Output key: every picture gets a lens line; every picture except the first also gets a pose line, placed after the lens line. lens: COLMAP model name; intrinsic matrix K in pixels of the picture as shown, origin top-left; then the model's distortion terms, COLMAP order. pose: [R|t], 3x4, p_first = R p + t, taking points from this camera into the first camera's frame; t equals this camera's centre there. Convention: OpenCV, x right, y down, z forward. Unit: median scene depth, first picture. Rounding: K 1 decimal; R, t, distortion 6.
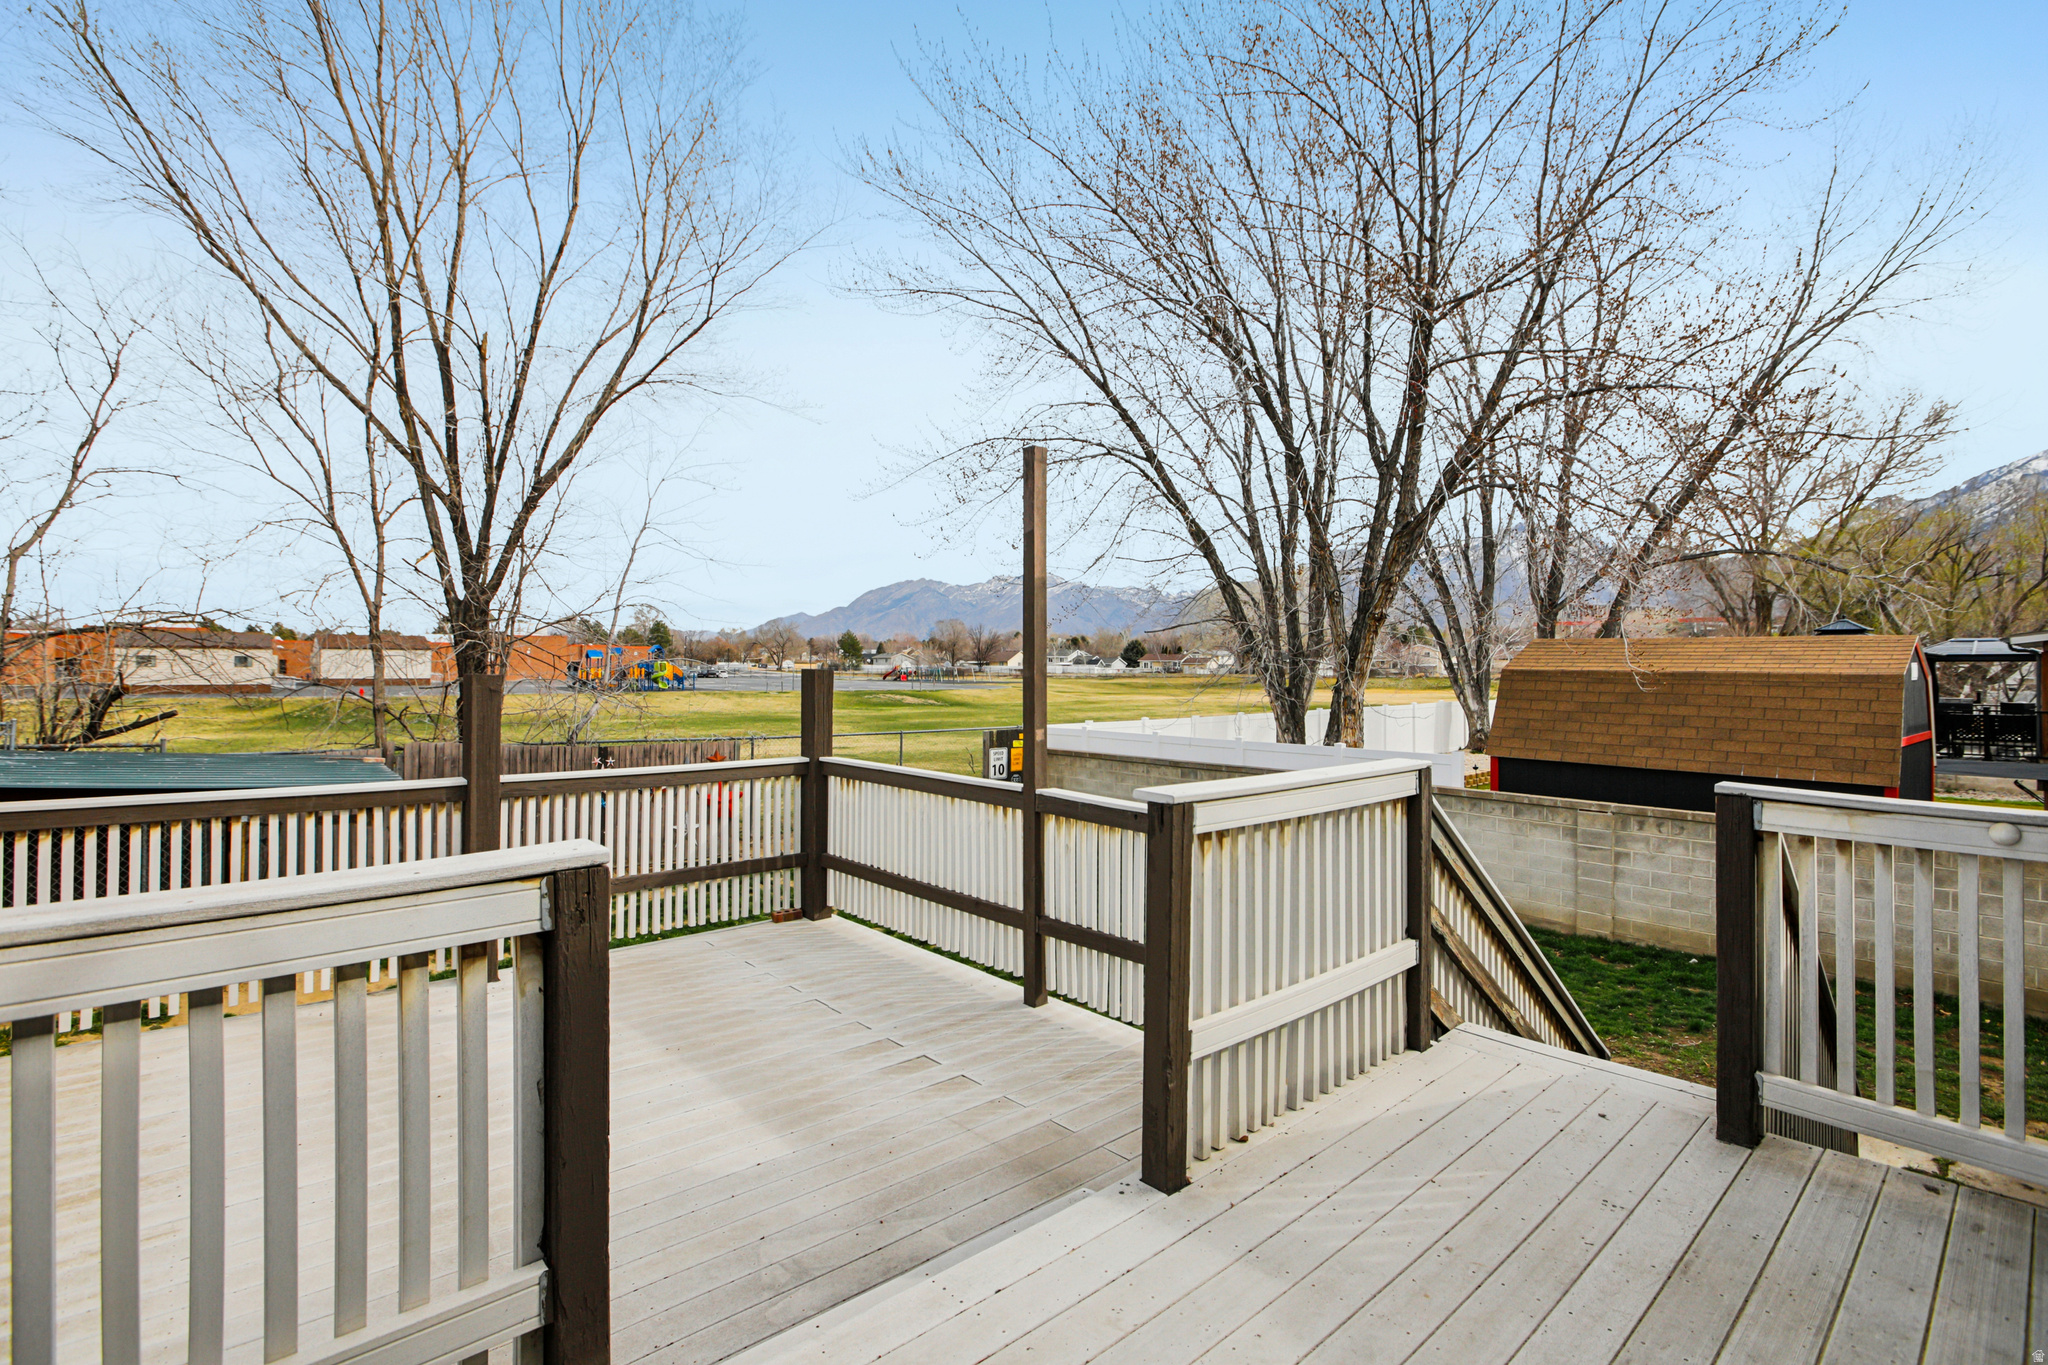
lens RADIAL K [[963.7, 0, 1010.3], [0, 963.7, 662.5], [0, 0, 1]] dist [-0.034219, 0.000081]
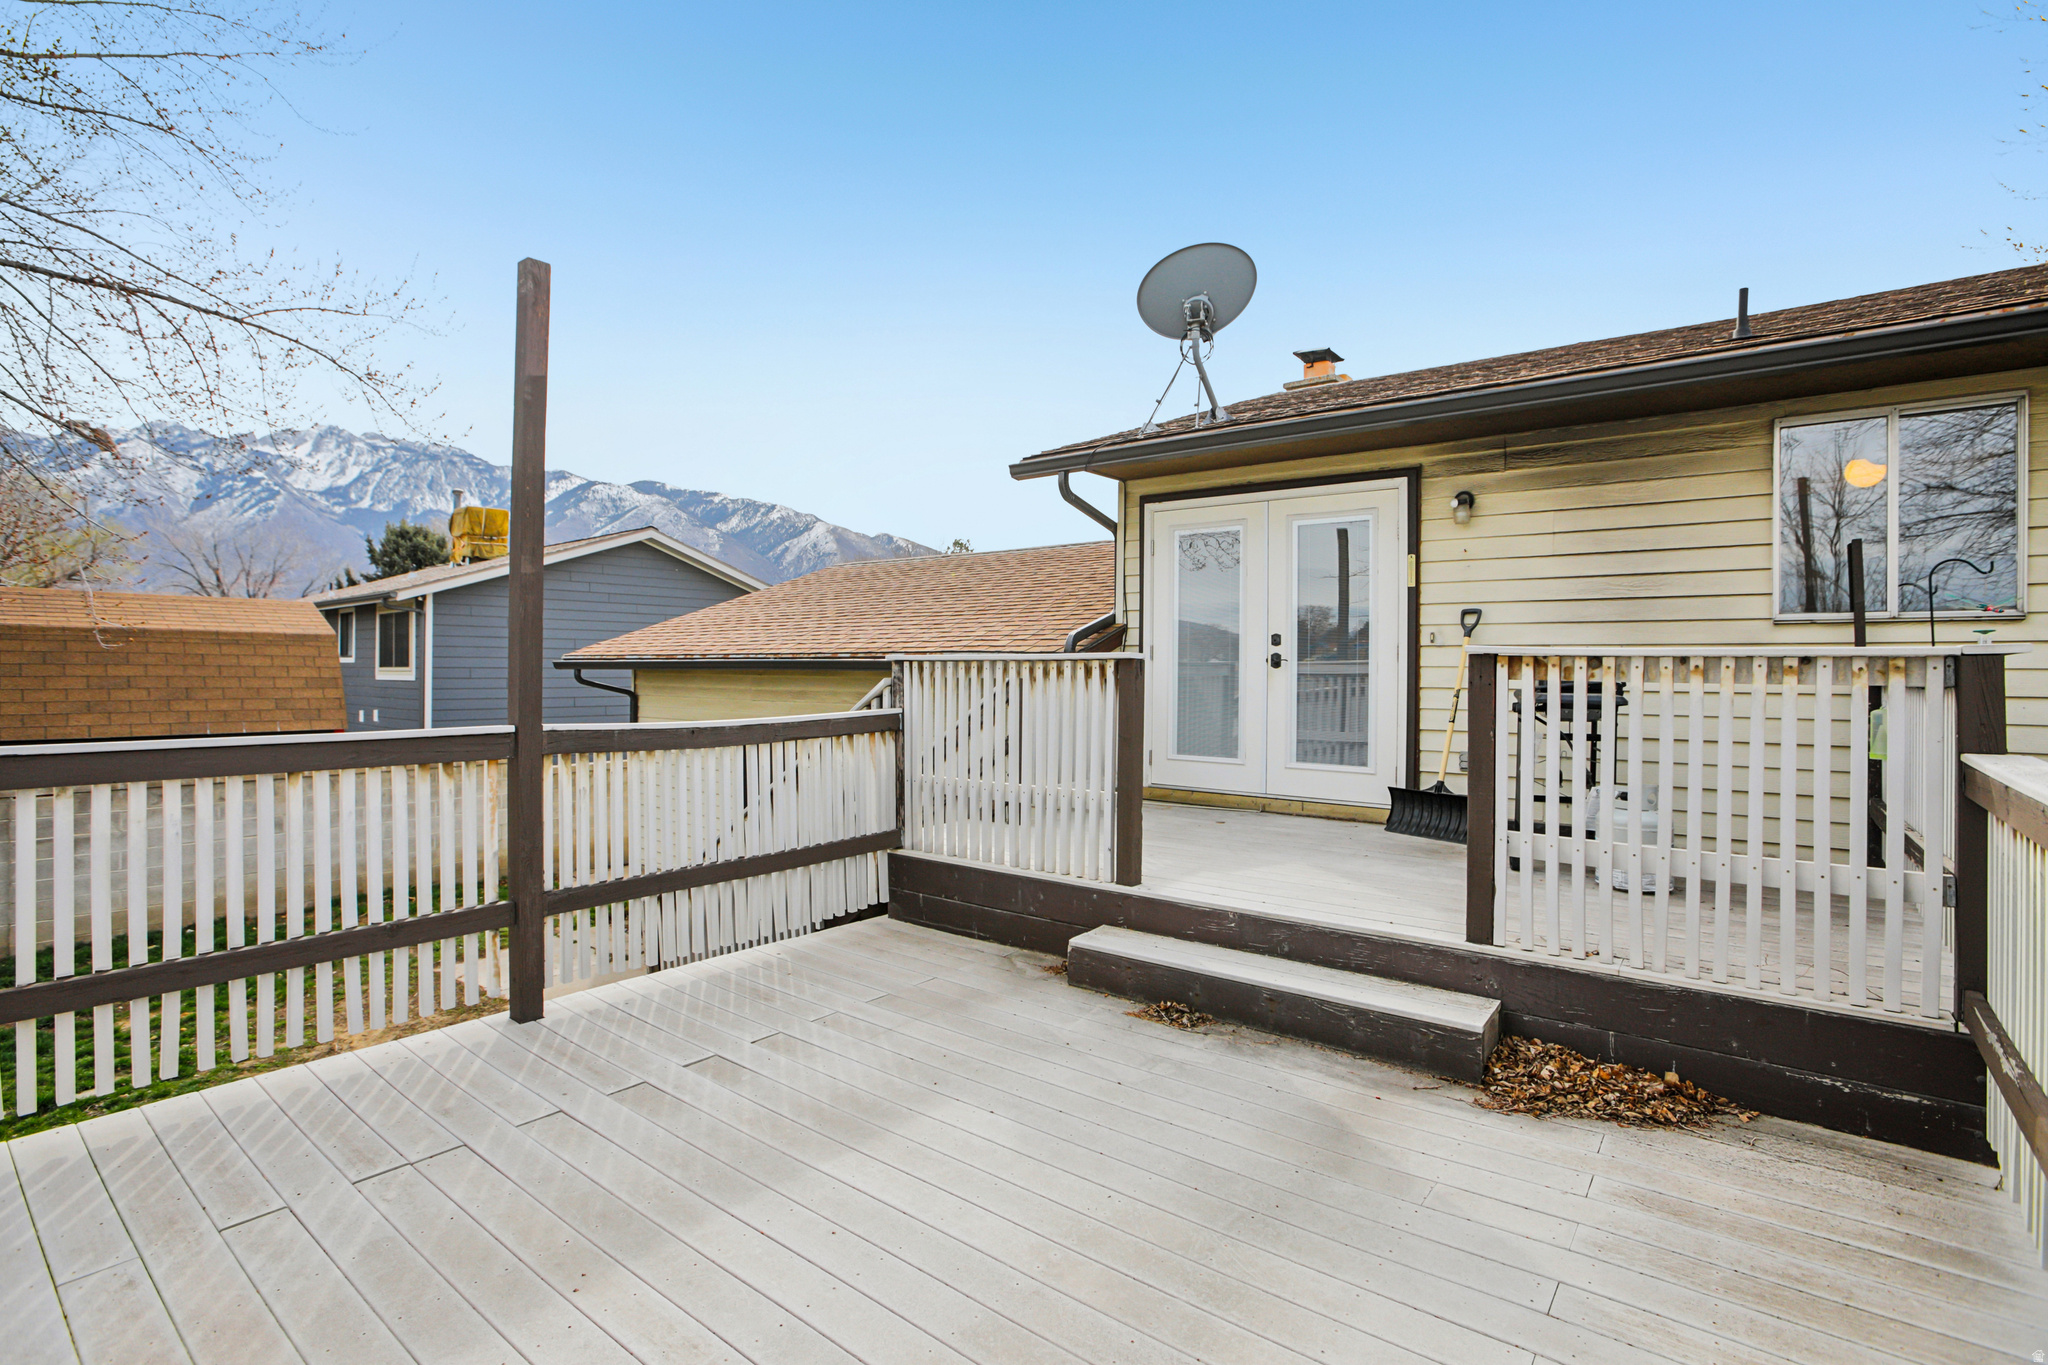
lens RADIAL K [[963.7, 0, 1010.3], [0, 963.7, 662.5], [0, 0, 1]] dist [-0.034219, 0.000081]
pose [[-0.171578, -0.002372, 0.985168, -0.740755], [-0.011497, 0.999934, 0.000405, 0.076928], [-0.985103, -0.011257, -0.171594, 0.749462]]
